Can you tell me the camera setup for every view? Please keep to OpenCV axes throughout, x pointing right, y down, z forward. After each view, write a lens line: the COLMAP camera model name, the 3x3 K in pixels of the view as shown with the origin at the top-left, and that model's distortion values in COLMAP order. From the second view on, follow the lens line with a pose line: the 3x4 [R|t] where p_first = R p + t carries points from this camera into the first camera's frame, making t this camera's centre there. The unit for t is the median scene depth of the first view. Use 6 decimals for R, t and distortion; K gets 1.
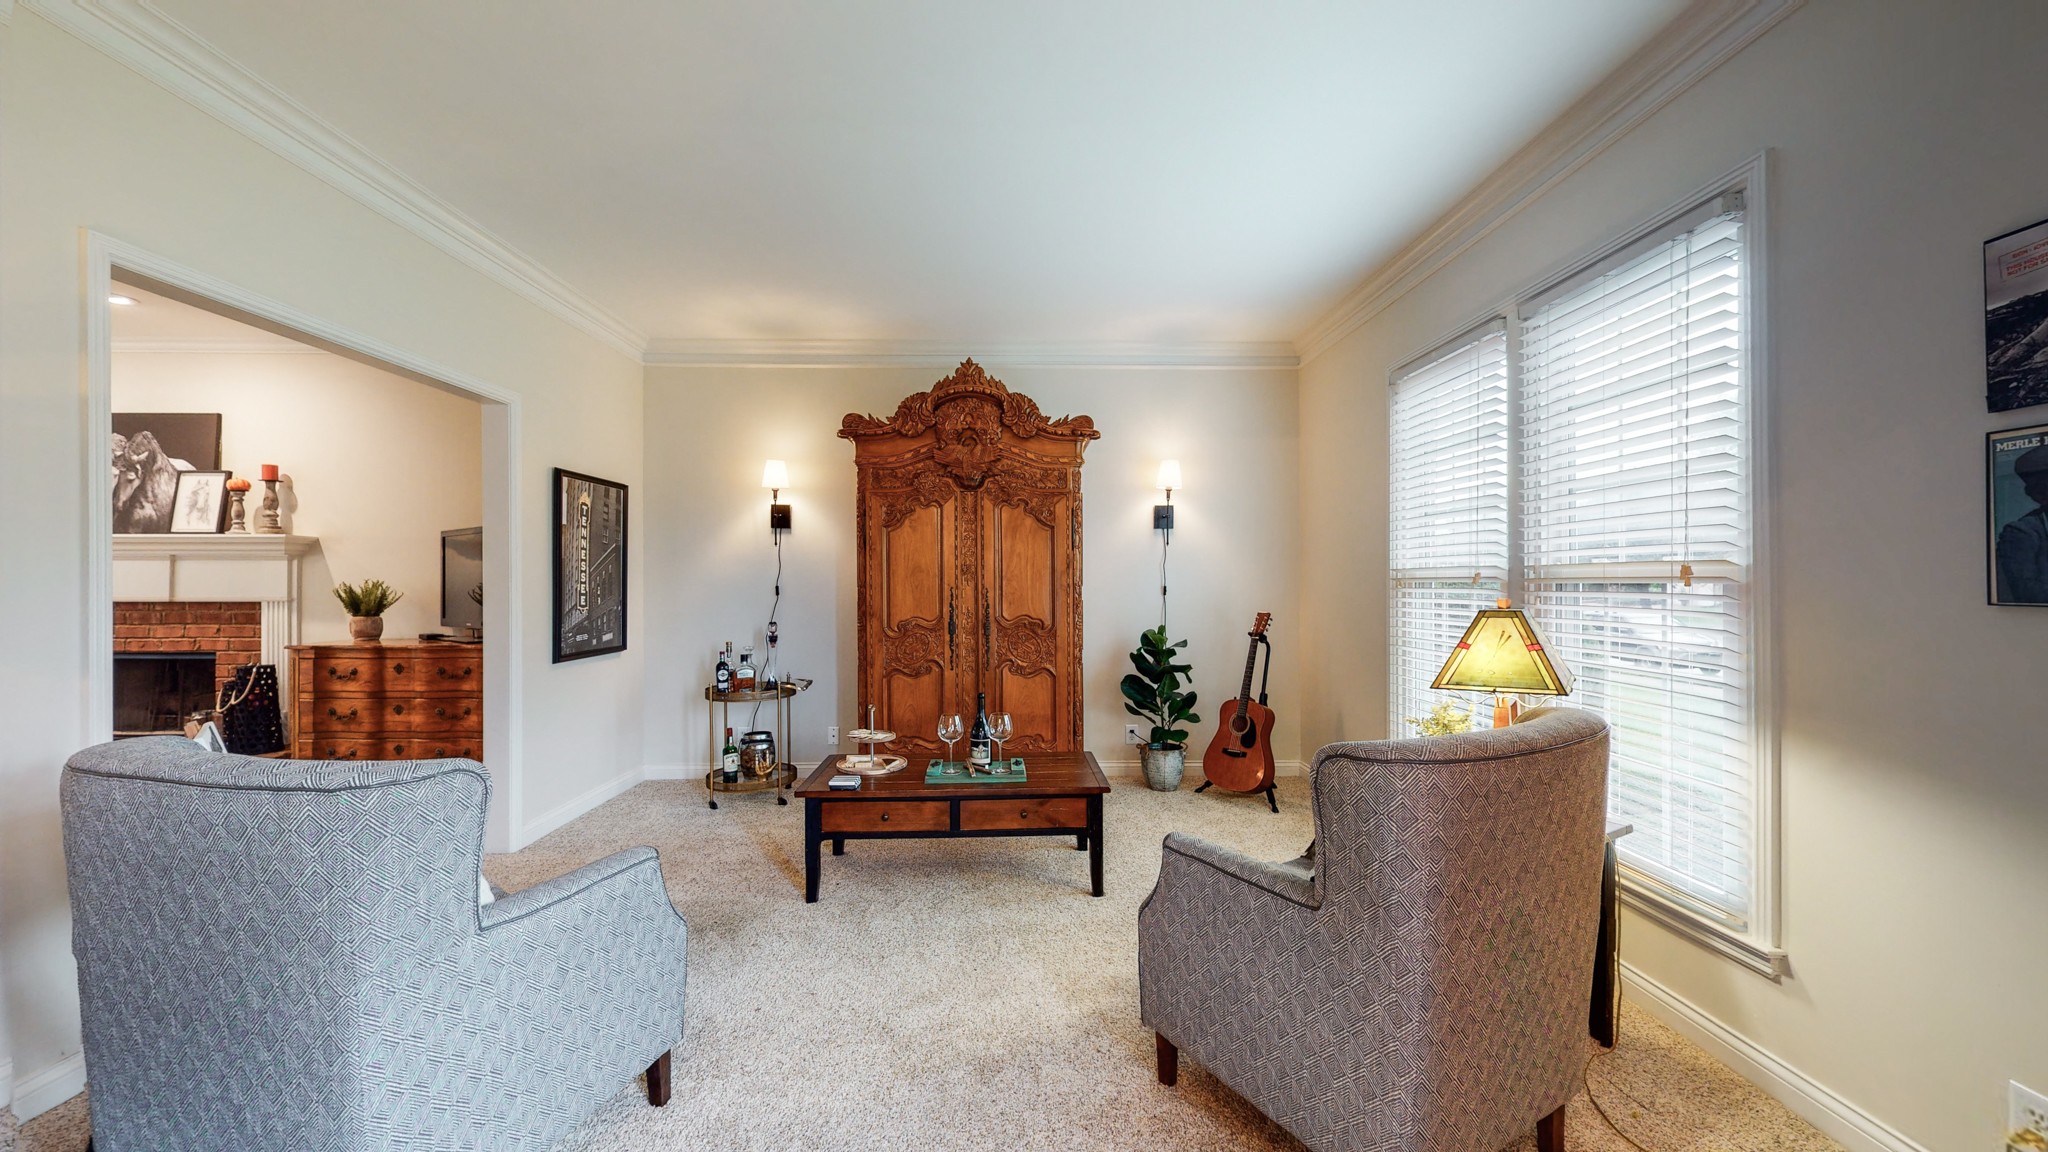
lens RADIAL K [[753.1, 0, 1022.8], [0, 753.1, 578.8], [0, 0, 1]] dist [0.001193, -0.000564]
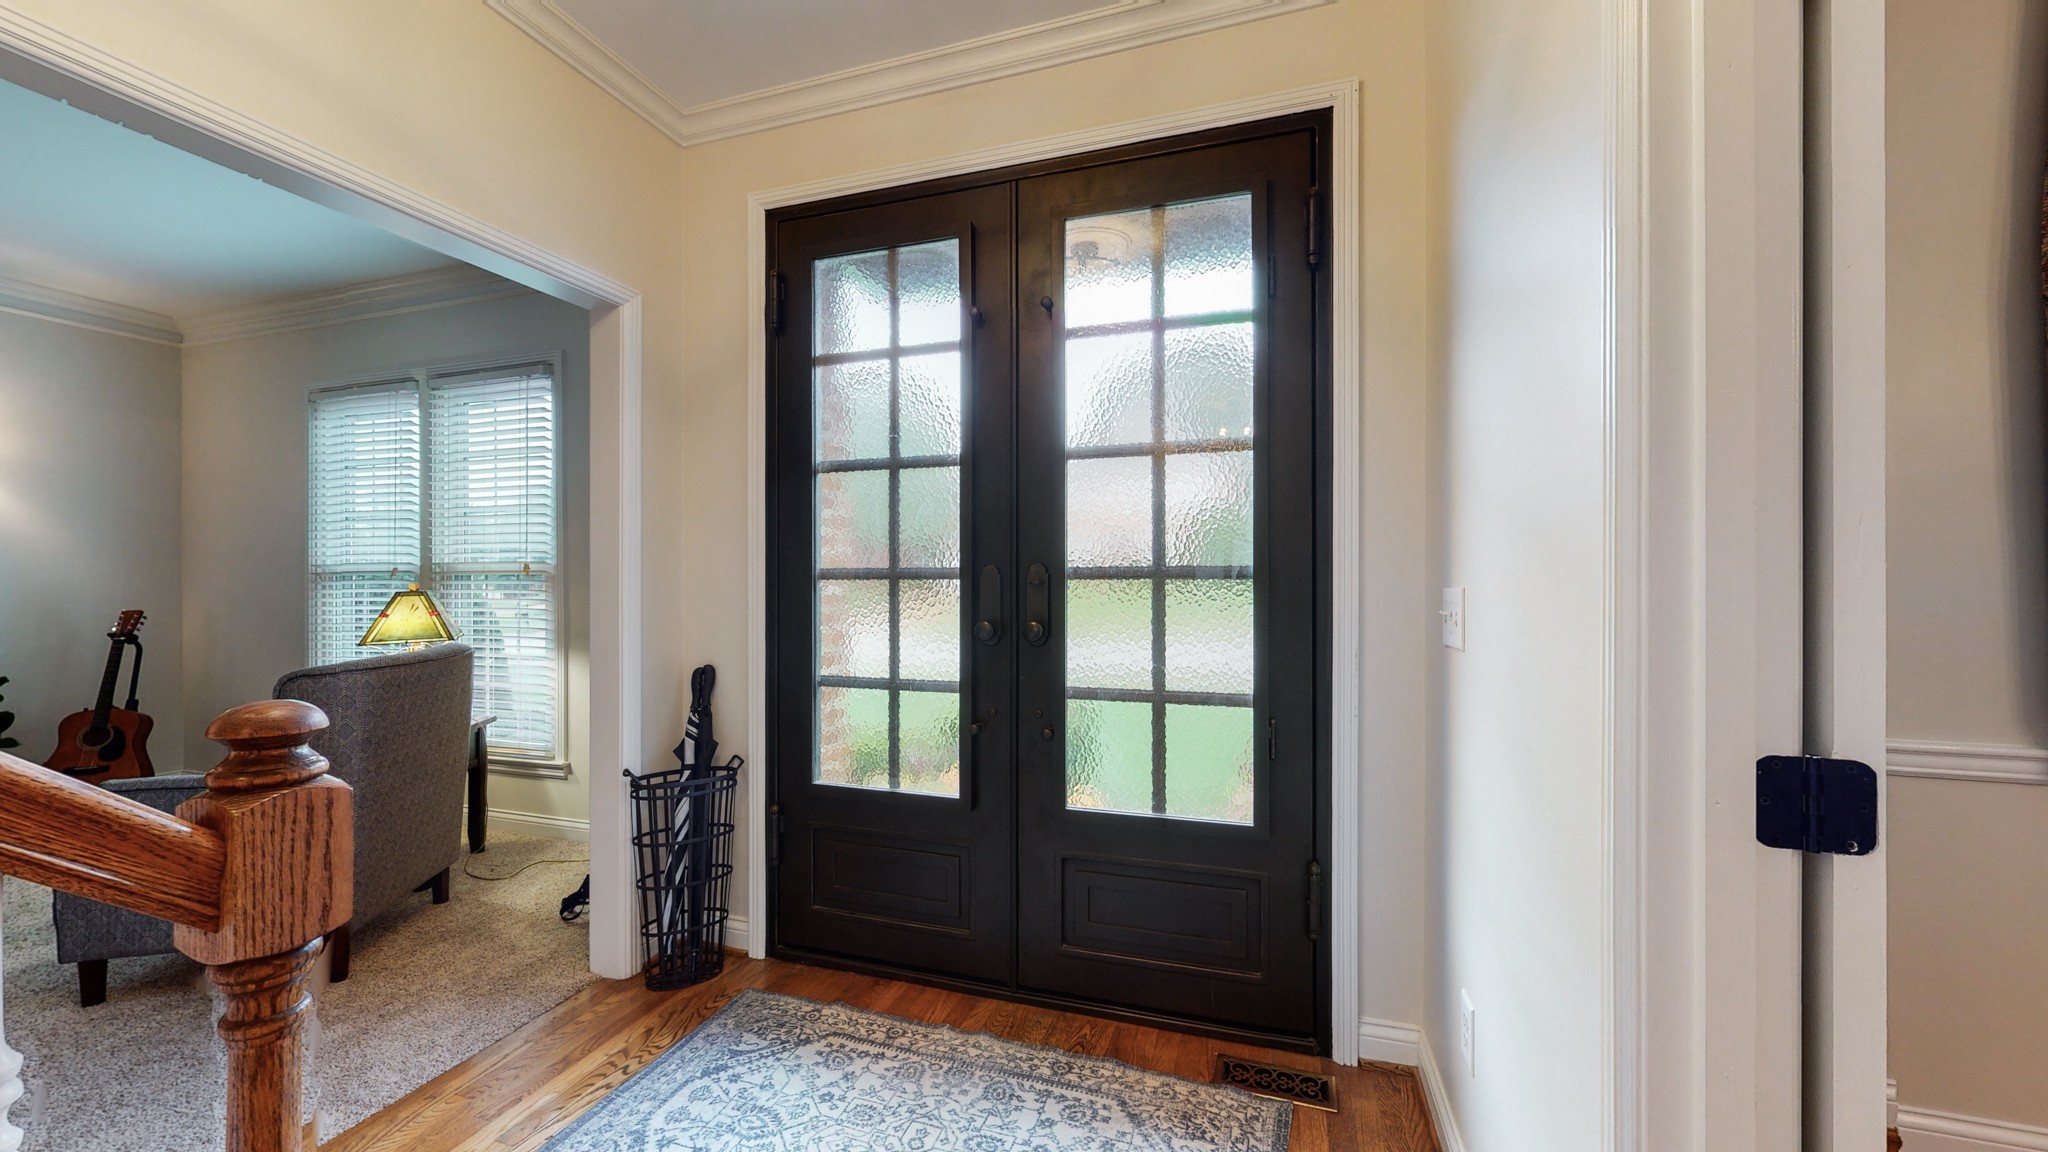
lens RADIAL K [[753.1, 0, 1023.6], [0, 753.1, 574.6], [0, 0, 1]] dist [0.001193, -0.000564]
pose [[0.327977, 0.004127, 0.944677, -0.335124], [0.001966, 0.999985, -0.005051, 0.014723], [-0.944684, 0.003514, 0.327964, -0.561957]]
